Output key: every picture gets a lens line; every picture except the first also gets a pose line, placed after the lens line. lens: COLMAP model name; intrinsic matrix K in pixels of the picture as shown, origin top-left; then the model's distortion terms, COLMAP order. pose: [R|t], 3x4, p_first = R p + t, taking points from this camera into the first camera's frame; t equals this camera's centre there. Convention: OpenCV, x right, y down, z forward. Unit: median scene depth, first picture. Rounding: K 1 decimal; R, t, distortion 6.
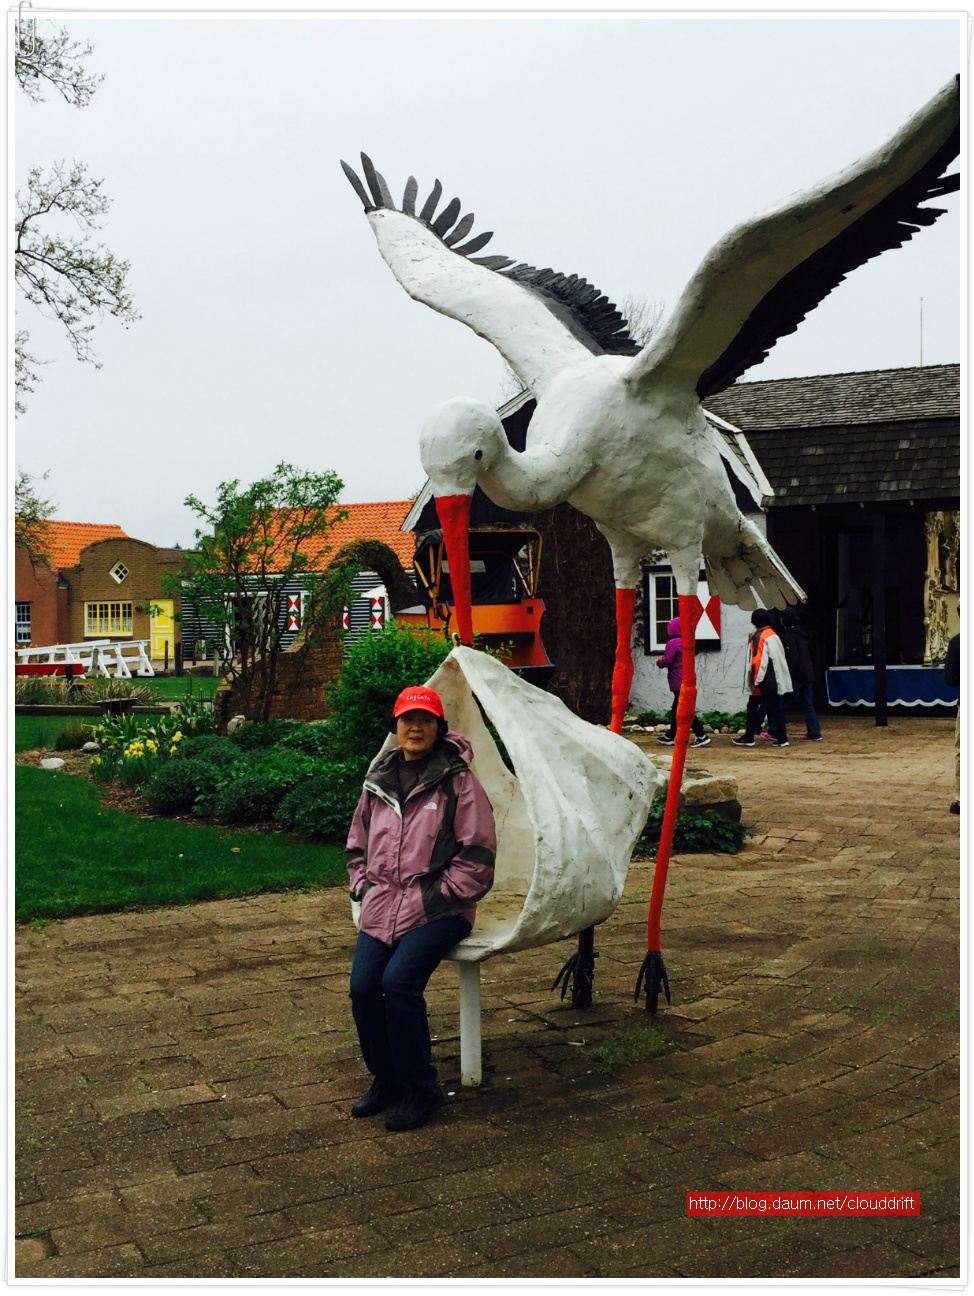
lens RADIAL K [[1531.4, 0, 455.5], [0, 1531.4, 648.4], [0, 0, 1]] dist [0.066927, 0.000000]
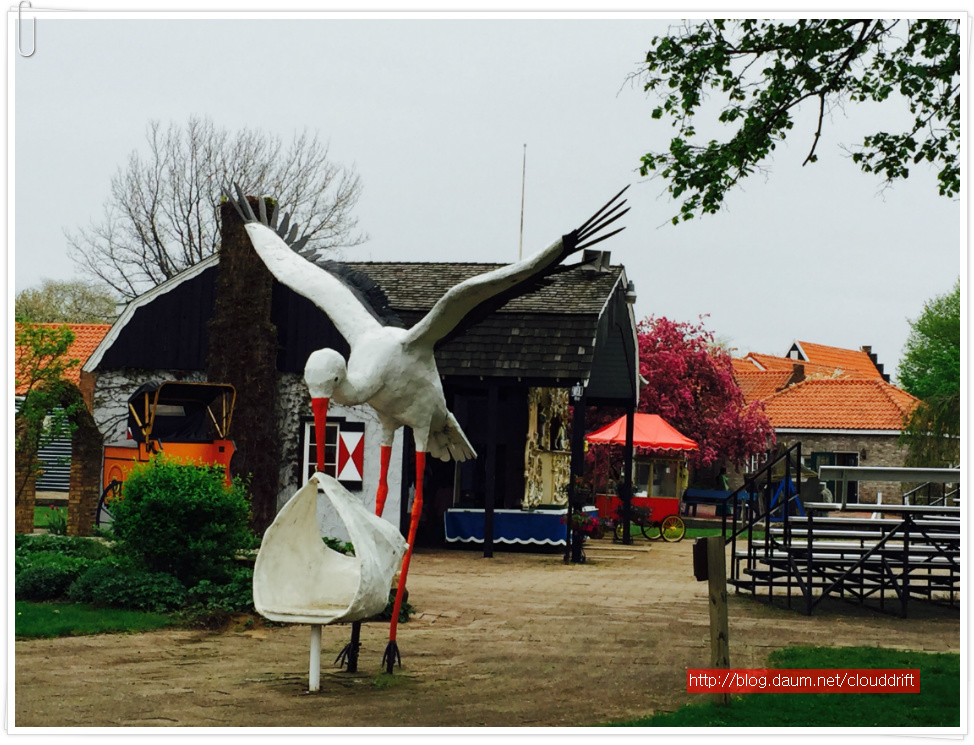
lens RADIAL K [[1749.4, 0, 486.0], [0, 1749.4, 371.9], [0, 0, 1]] dist [-0.048408, 0.000000]
pose [[0.959856, 0.064294, 0.273027, -0.137230], [-0.045096, 0.996086, -0.076023, 0.010404], [-0.276846, 0.060658, 0.958998, -0.411724]]
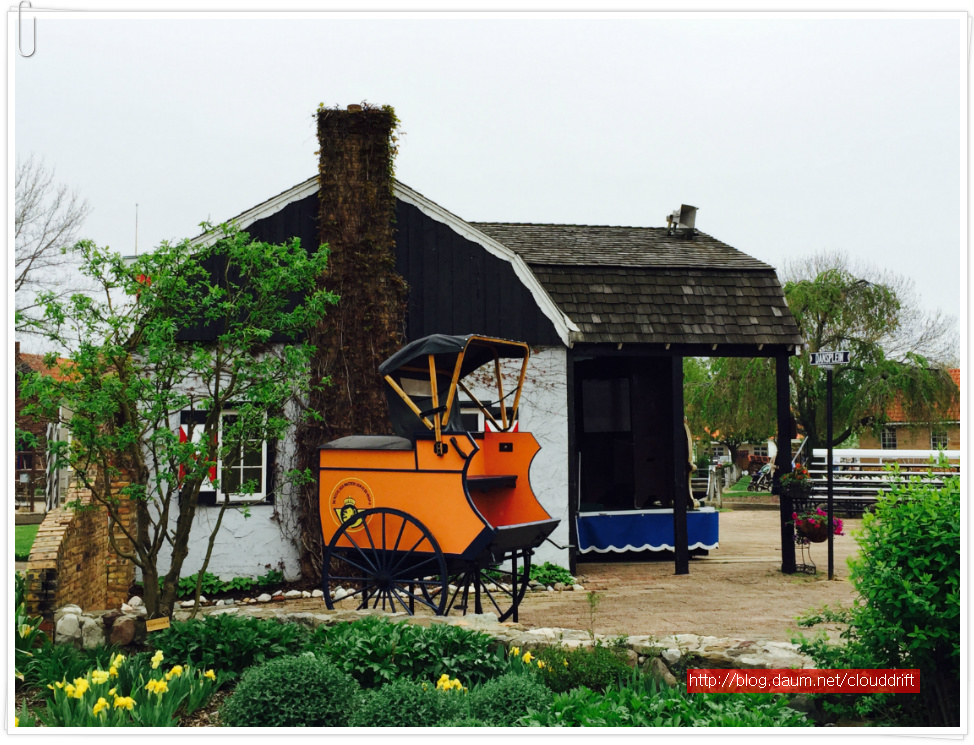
lens RADIAL K [[1212.7, 0, 487.9], [0, 1212.7, 366.3], [0, 0, 1]] dist [0.066681, 0.000000]
pose [[0.805340, 0.055554, 0.590205, -0.332043], [0.004438, 0.995006, -0.099713, -0.004593], [-0.592797, 0.082922, 0.801071, 0.523784]]
